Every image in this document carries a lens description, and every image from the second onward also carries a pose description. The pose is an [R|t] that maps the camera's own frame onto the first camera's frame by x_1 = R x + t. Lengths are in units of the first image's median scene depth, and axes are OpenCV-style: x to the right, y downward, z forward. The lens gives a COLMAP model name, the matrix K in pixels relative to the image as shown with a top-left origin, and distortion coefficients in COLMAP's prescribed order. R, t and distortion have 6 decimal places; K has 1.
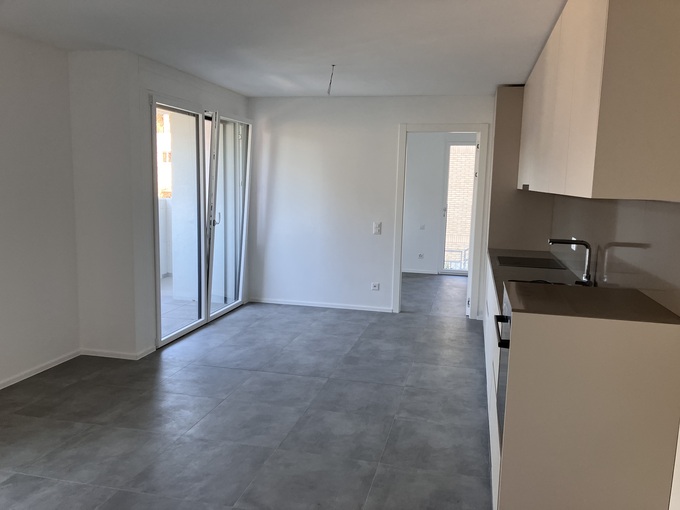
lens RADIAL K [[564.1, 0, 341.0], [0, 564.1, 259.6], [0, 0, 1]] dist [0.048301, -0.011005]
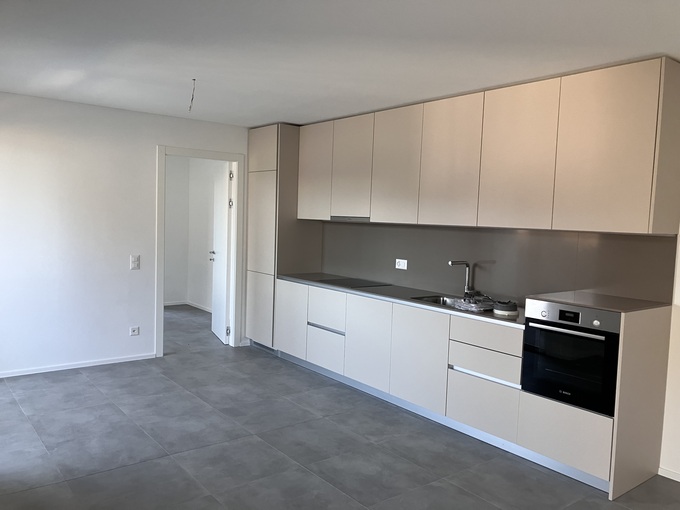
lens RADIAL K [[564.1, 0, 357.6], [0, 564.1, 253.4], [0, 0, 1]] dist [0.048301, -0.011005]
pose [[0.612707, -0.052203, 0.788584, -0.528925], [0.088743, 0.996050, -0.003014, -0.047674], [-0.785312, 0.071828, 0.614920, 0.267164]]
